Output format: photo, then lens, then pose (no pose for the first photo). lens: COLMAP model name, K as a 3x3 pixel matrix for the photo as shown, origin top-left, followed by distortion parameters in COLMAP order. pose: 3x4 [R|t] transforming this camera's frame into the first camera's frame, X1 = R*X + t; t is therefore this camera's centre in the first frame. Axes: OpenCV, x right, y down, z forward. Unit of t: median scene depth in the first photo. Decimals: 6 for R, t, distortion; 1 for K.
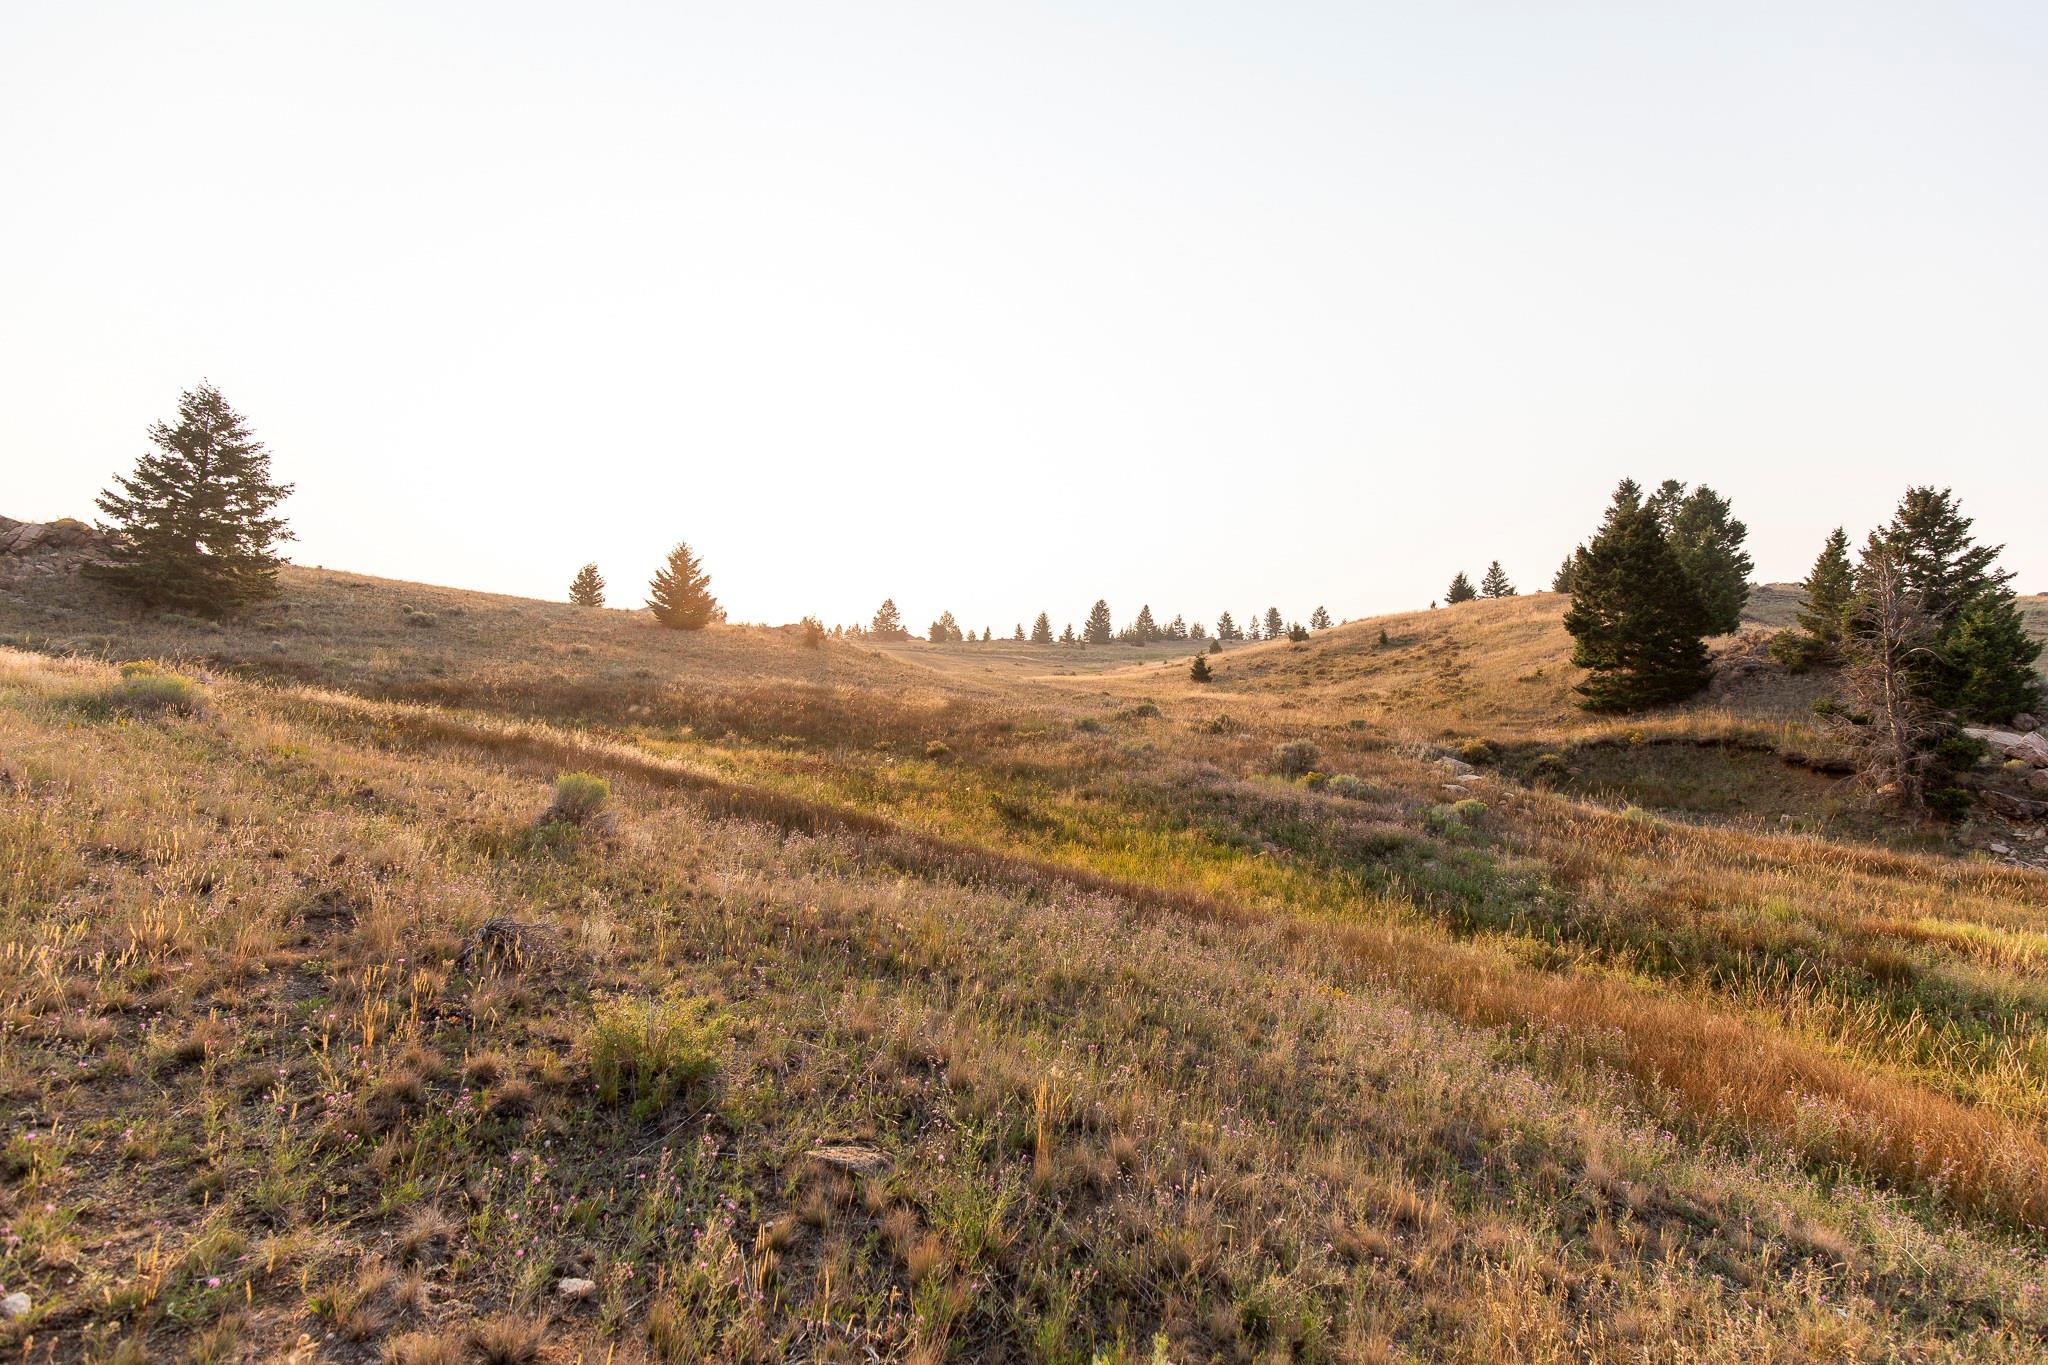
lens RADIAL K [[920.9, 0, 1021.3], [0, 920.9, 684.7], [0, 0, 1]] dist [0.012589, -0.002734]
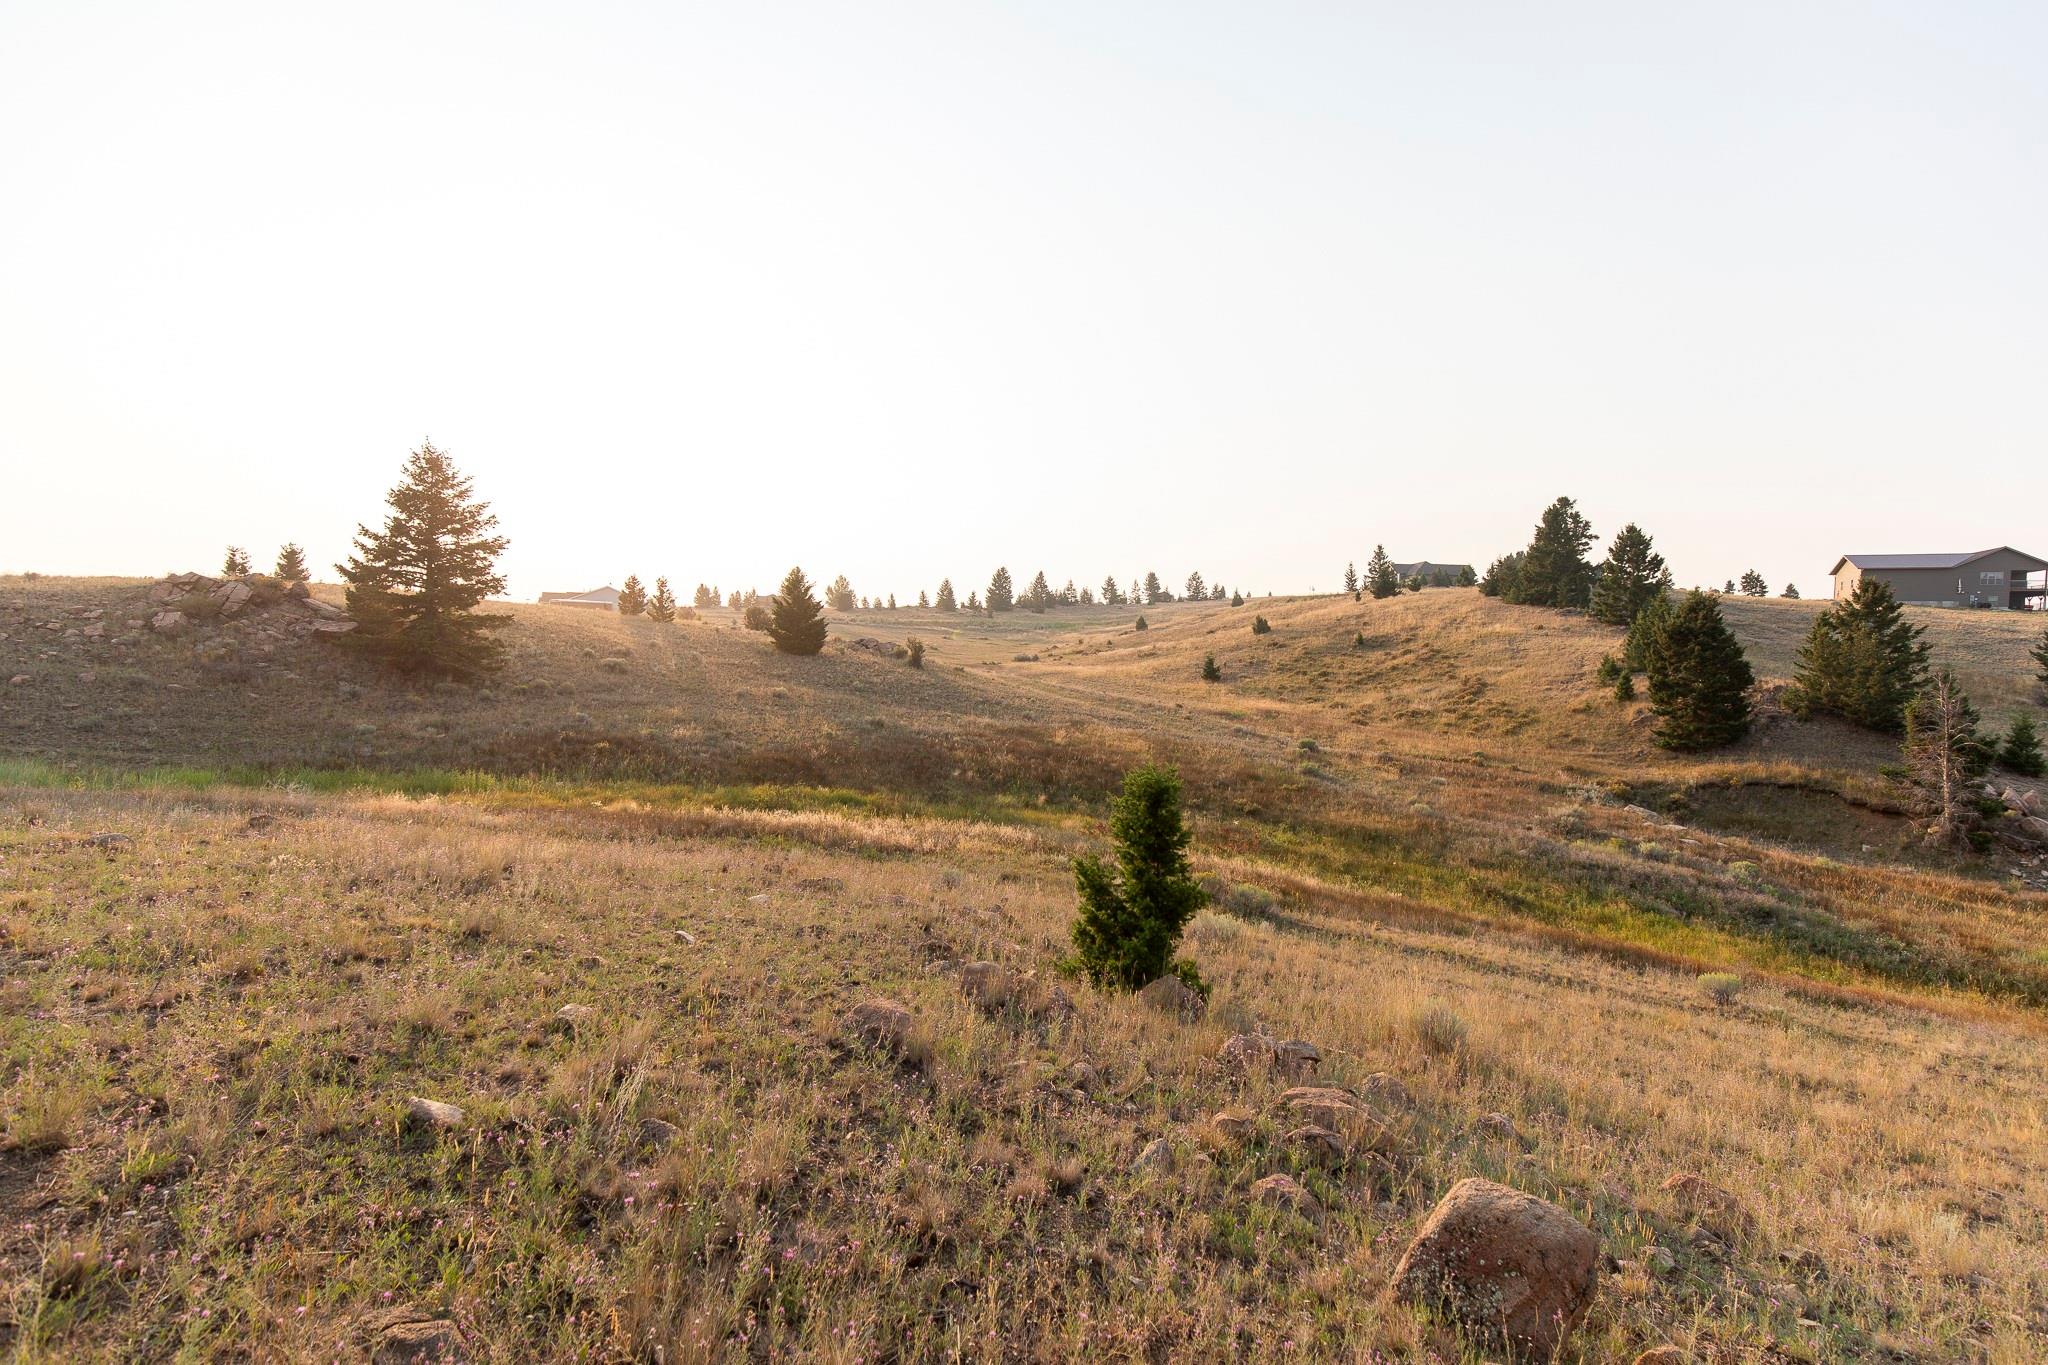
lens RADIAL K [[920.9, 0, 1035.3], [0, 920.9, 689.9], [0, 0, 1]] dist [0.012589, -0.002734]
pose [[0.982061, -0.016323, 0.187853, -0.425262], [0.004711, 0.998059, 0.062094, -0.116244], [-0.188502, -0.060095, 0.980232, -0.104850]]
